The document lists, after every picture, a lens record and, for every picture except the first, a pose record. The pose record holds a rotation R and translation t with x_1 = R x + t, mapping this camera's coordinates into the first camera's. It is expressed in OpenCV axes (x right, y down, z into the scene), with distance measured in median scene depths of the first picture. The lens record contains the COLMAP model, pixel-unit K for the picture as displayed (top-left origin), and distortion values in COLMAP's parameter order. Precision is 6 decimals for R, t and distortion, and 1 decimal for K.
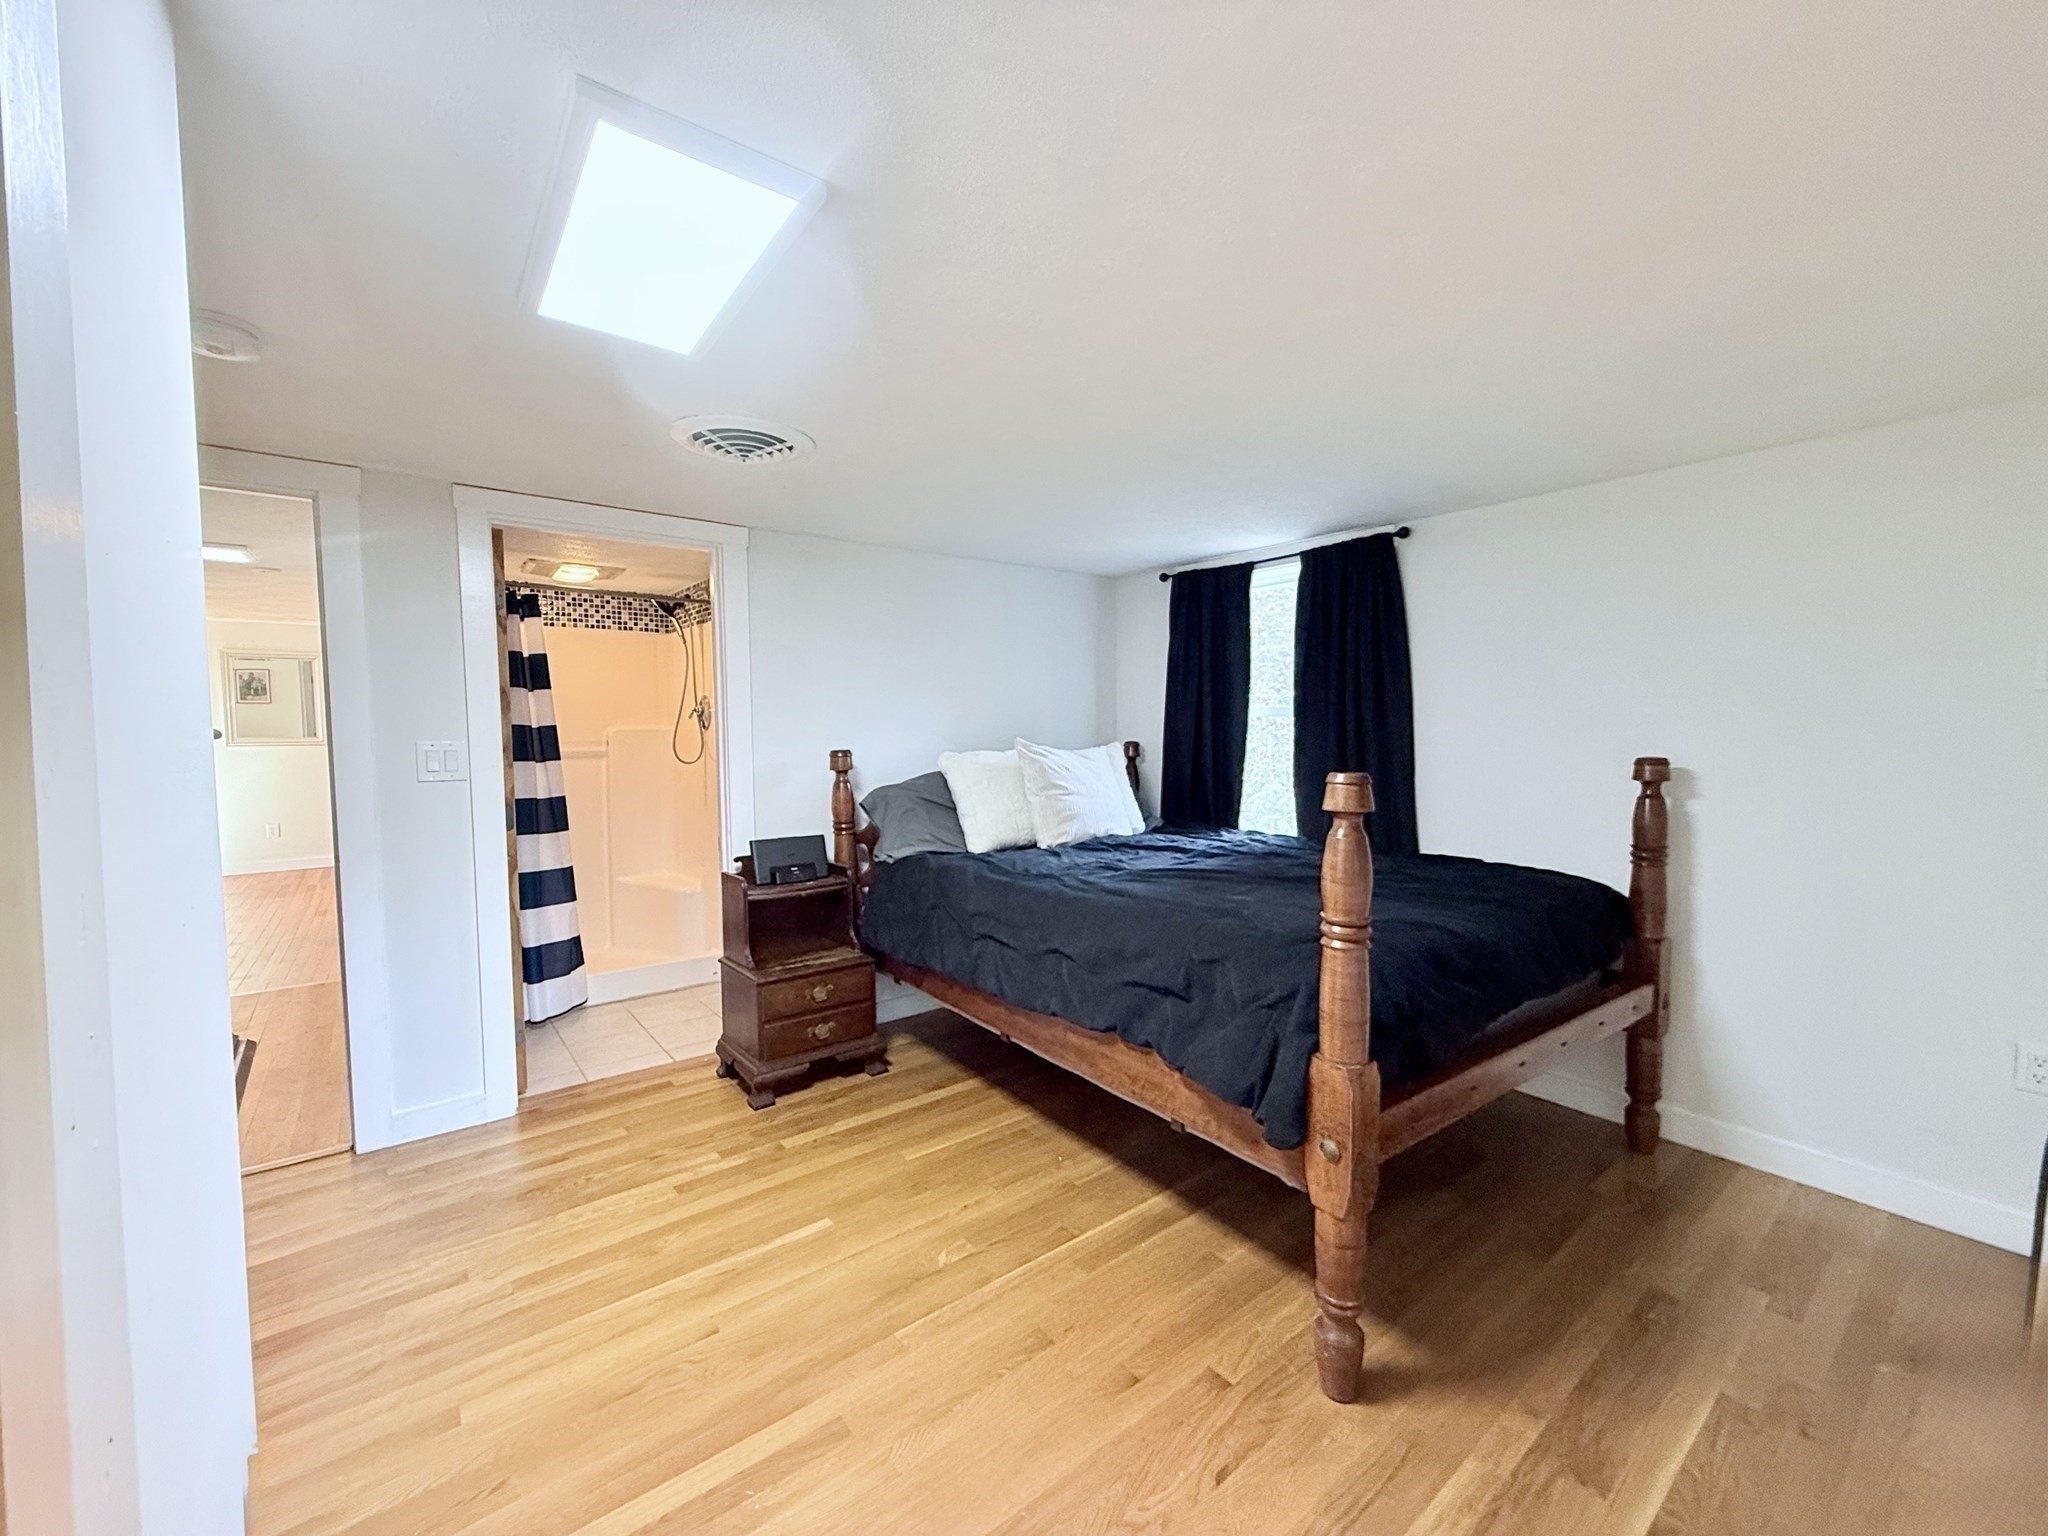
lens RADIAL K [[815.9, 0, 1017.5], [0, 815.9, 768.0], [0, 0, 1]] dist [0.002120, -0.000571]
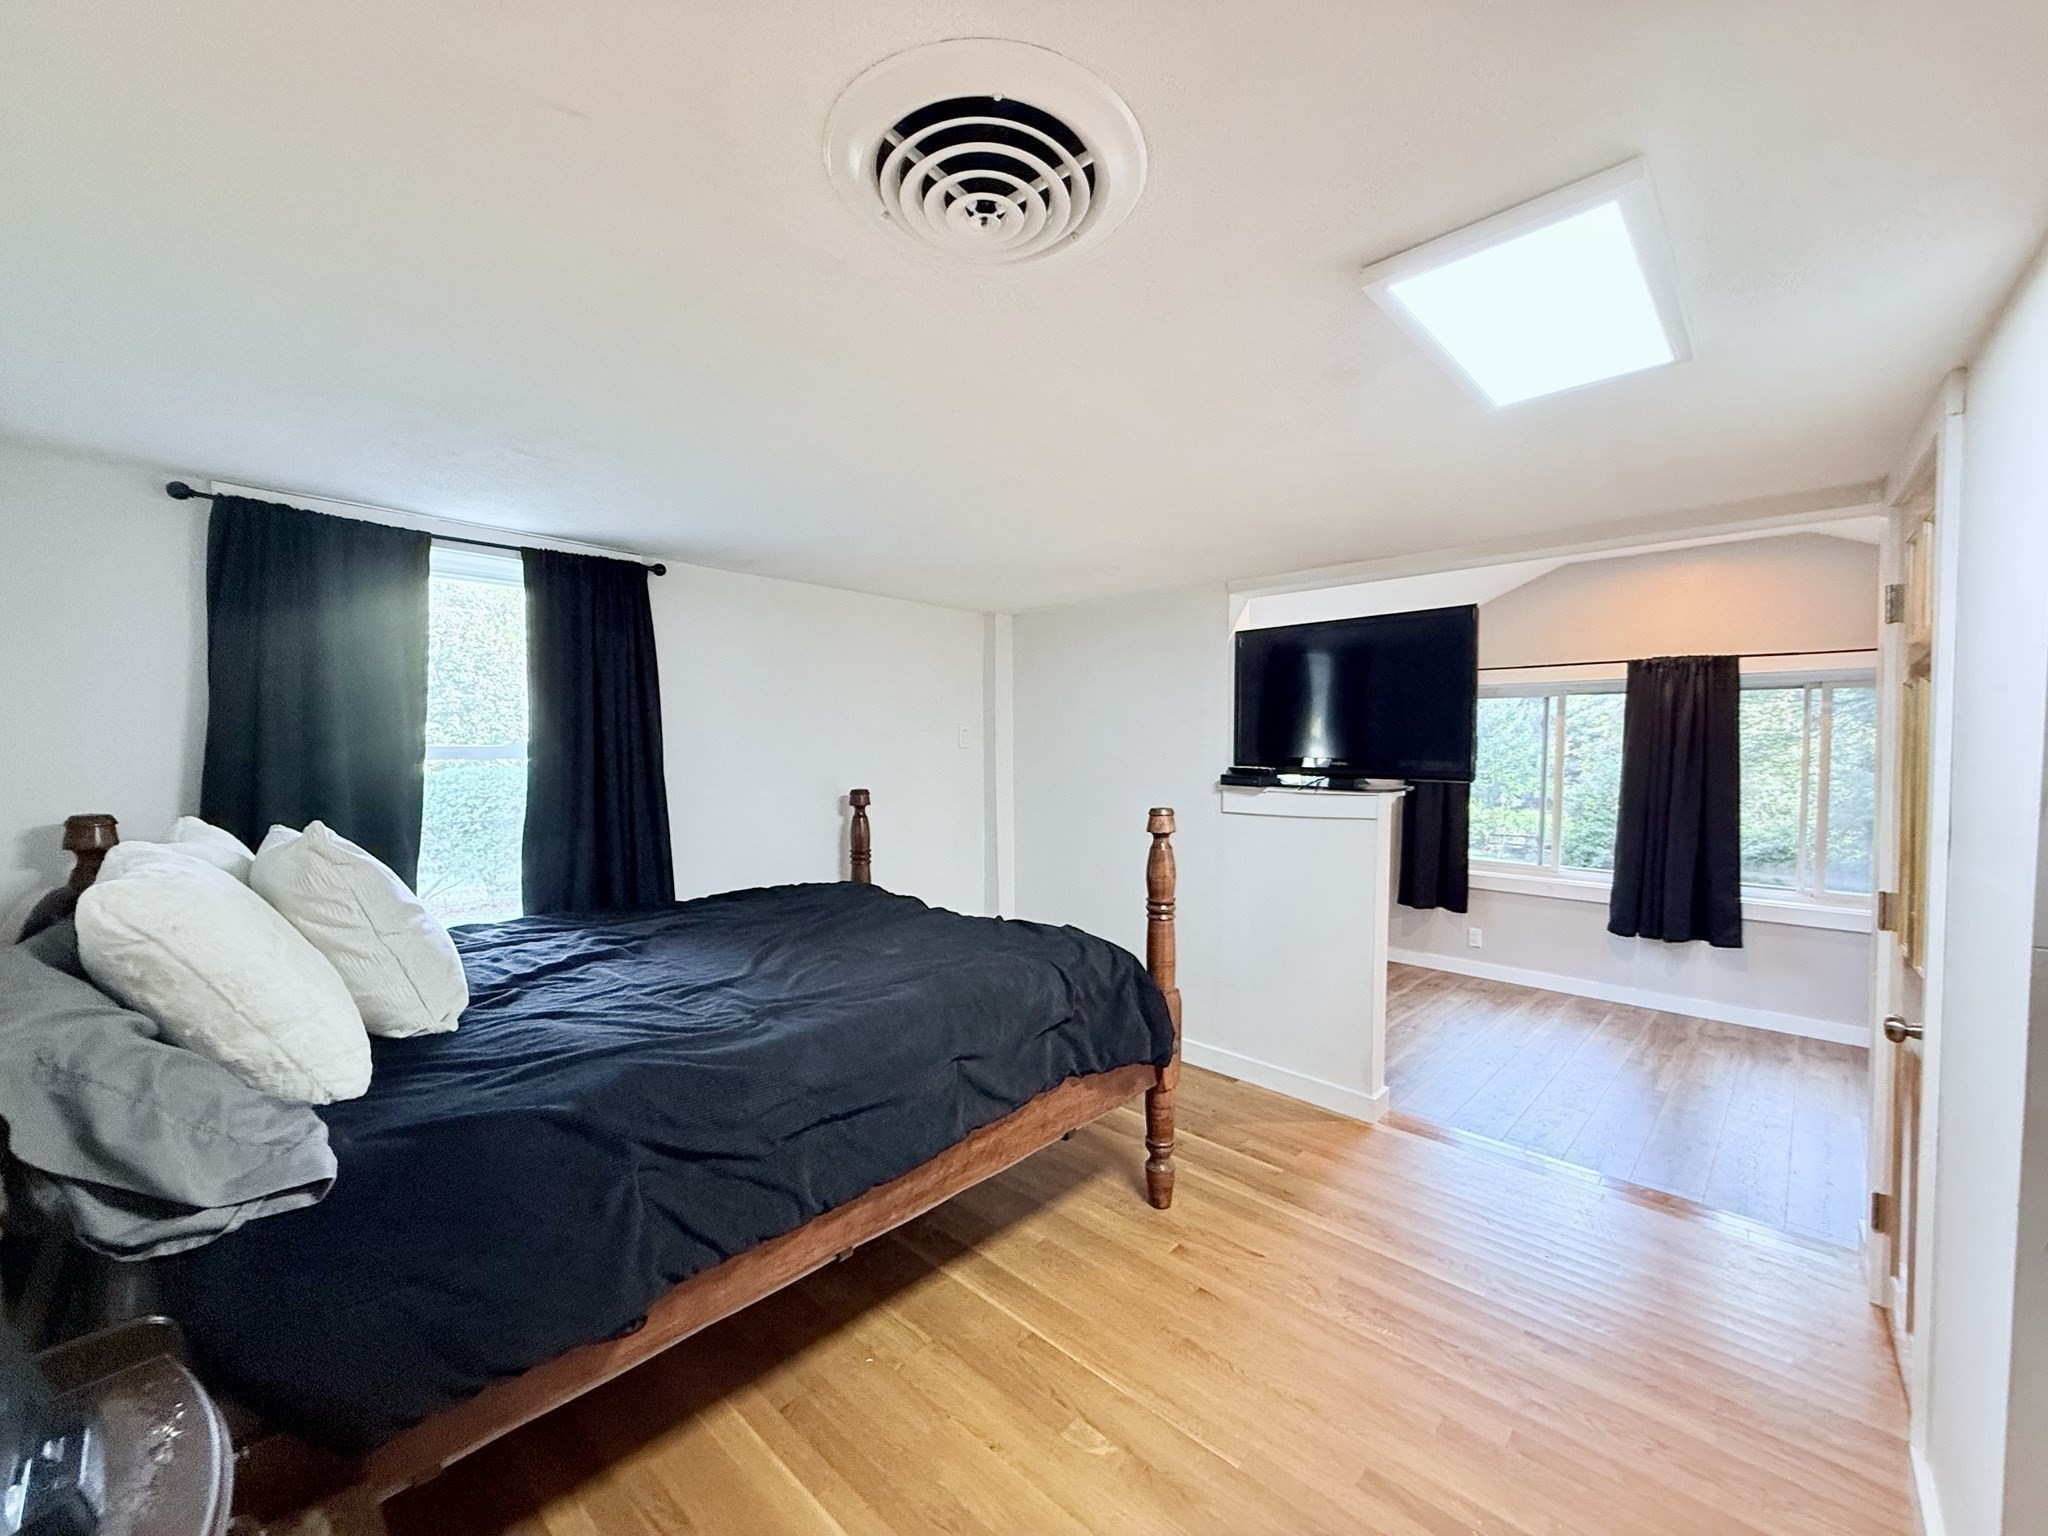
lens RADIAL K [[815.9, 0, 1015.5], [0, 815.9, 767.9], [0, 0, 1]] dist [0.002120, -0.000571]
pose [[-0.162655, -0.028921, 0.986259, -0.710424], [0.045284, 0.998298, 0.036742, -0.092791], [-0.985643, 0.050638, -0.161068, 0.973615]]
